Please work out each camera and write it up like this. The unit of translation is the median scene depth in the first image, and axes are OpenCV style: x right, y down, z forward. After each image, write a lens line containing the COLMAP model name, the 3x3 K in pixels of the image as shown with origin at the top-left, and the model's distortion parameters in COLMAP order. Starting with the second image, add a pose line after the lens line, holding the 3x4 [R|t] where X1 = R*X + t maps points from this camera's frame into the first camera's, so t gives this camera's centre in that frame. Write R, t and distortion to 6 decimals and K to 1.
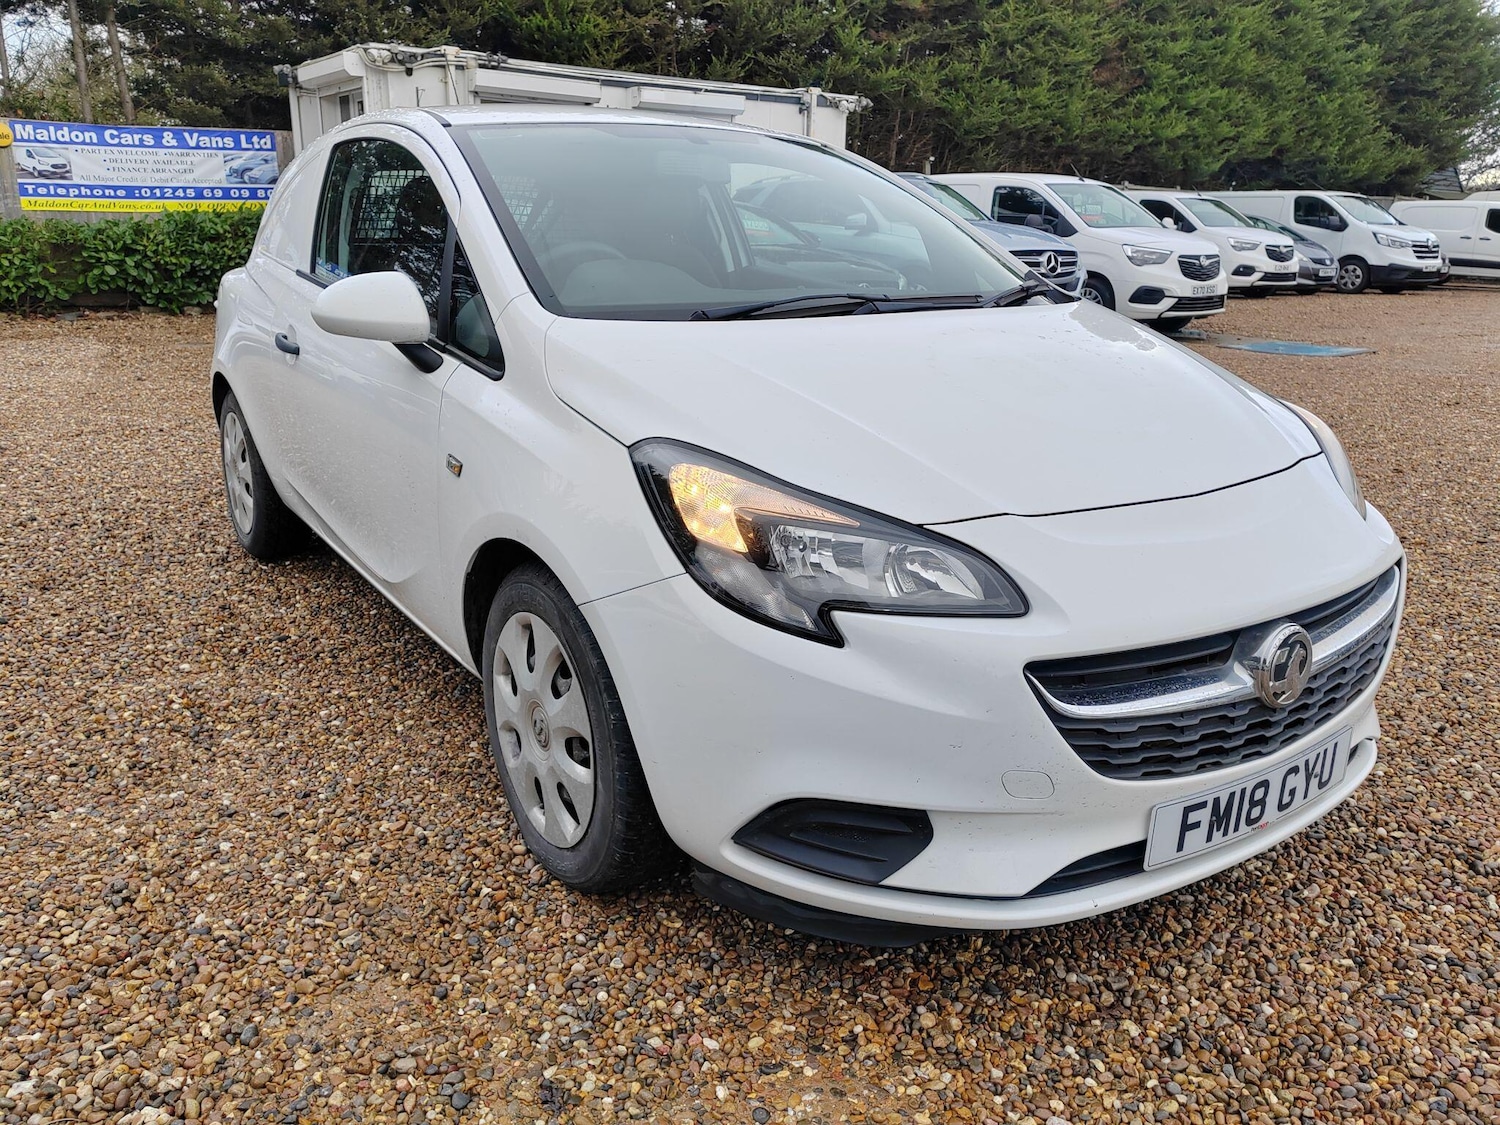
lens RADIAL K [[1137.5, 0, 801.9], [0, 1137.5, 537.2], [0, 0, 1]] dist [0.030764, -0.017990]
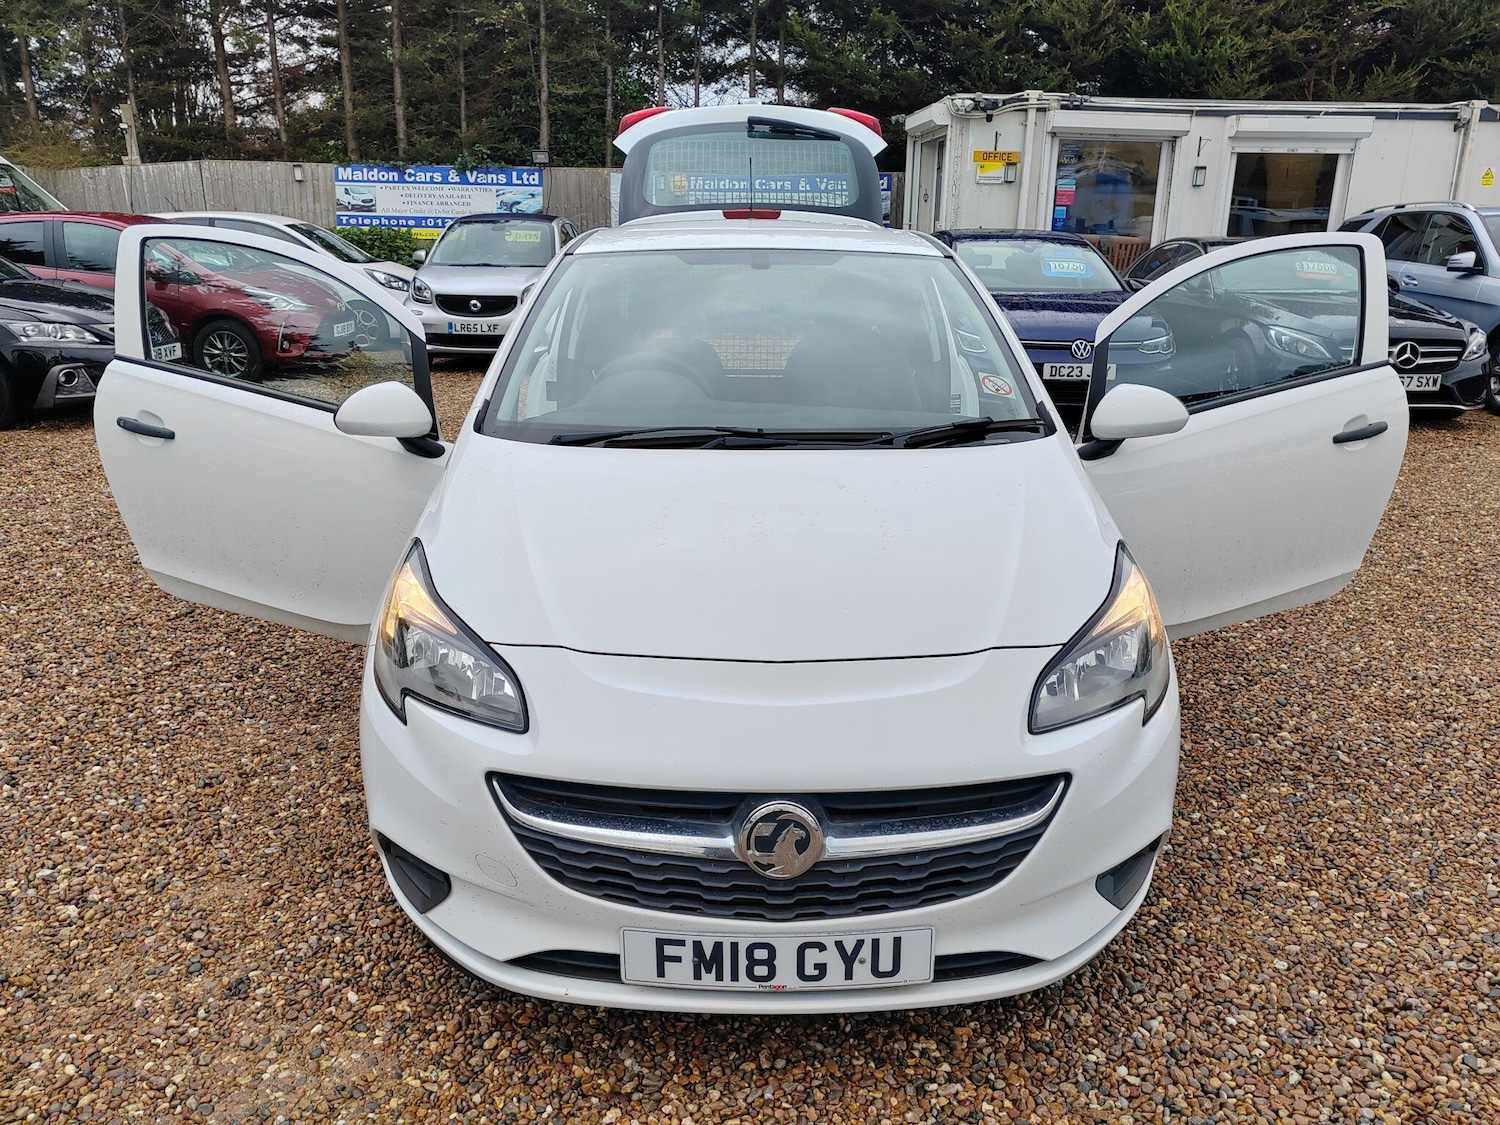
lens RADIAL K [[1137.5, 0, 758.2], [0, 1137.5, 559.1], [0, 0, 1]] dist [0.030764, -0.017990]
pose [[0.839873, 0.152254, -0.520992, 0.802301], [-0.152172, 0.987407, 0.043246, -0.163013], [0.521016, 0.042959, 0.852465, 0.075835]]
